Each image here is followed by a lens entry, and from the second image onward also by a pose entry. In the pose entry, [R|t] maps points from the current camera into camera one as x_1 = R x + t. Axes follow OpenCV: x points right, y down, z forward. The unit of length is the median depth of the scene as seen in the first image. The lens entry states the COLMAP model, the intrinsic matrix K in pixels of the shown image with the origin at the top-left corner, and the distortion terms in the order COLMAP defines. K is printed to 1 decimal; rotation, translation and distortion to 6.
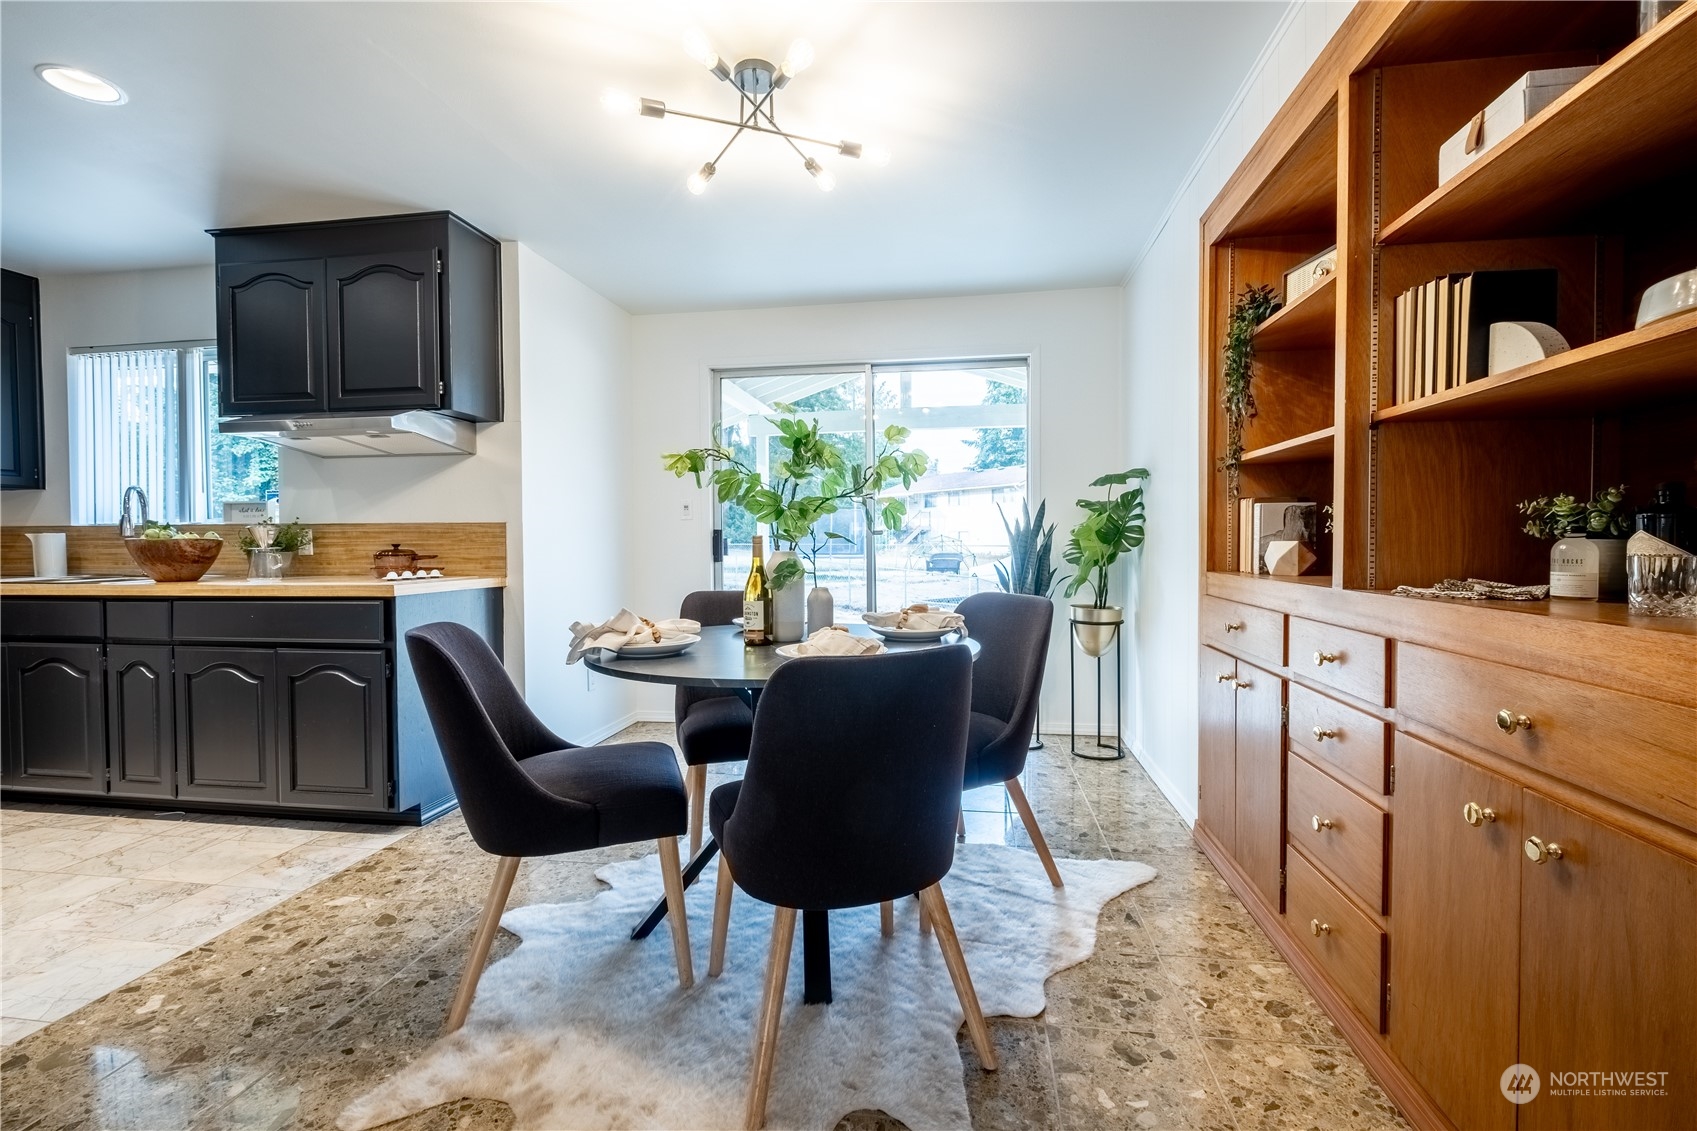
lens RADIAL K [[736.1, 0, 855.9], [0, 736.1, 557.7], [0, 0, 1]] dist [-0.000269, -0.002594]
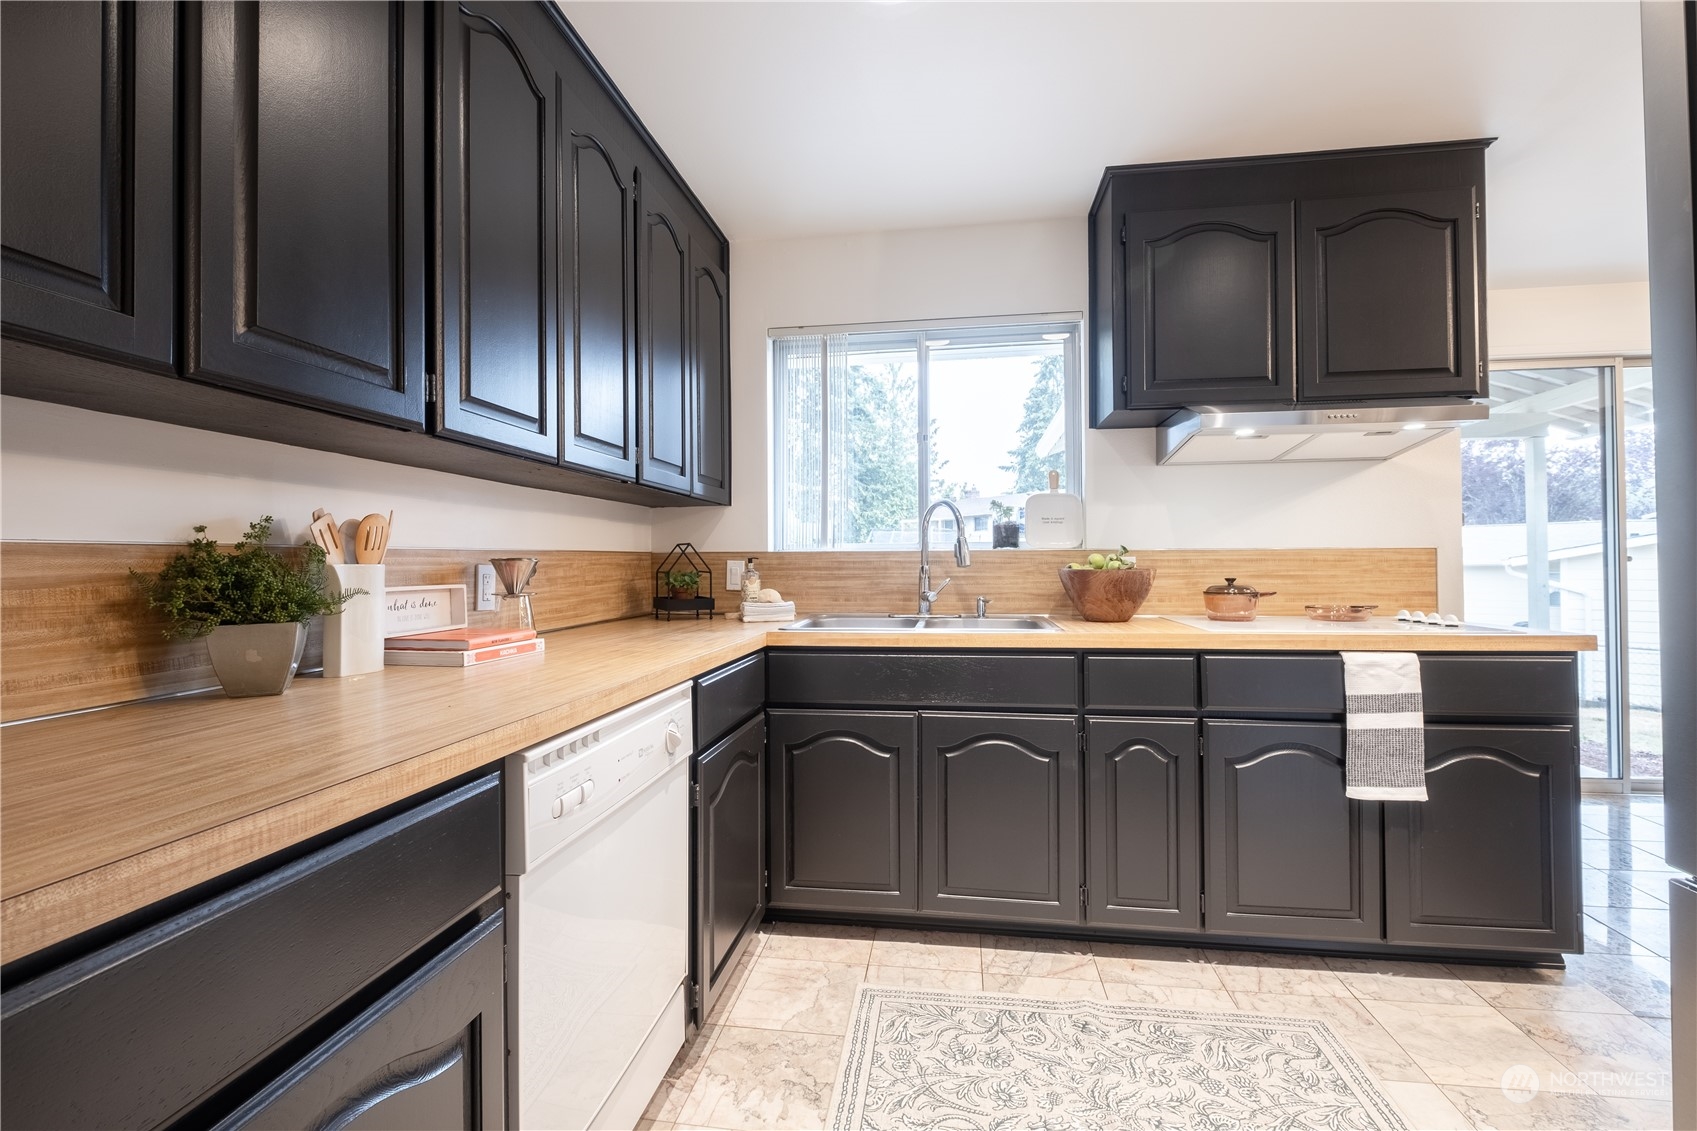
lens RADIAL K [[736.1, 0, 856.3], [0, 736.1, 555.5], [0, 0, 1]] dist [-0.000269, -0.002594]
pose [[0.999948, -0.000699, 0.010159, -1.163498], [0.001074, 0.999315, -0.036998, -0.012468], [-0.010127, 0.037007, 0.999264, 0.247998]]
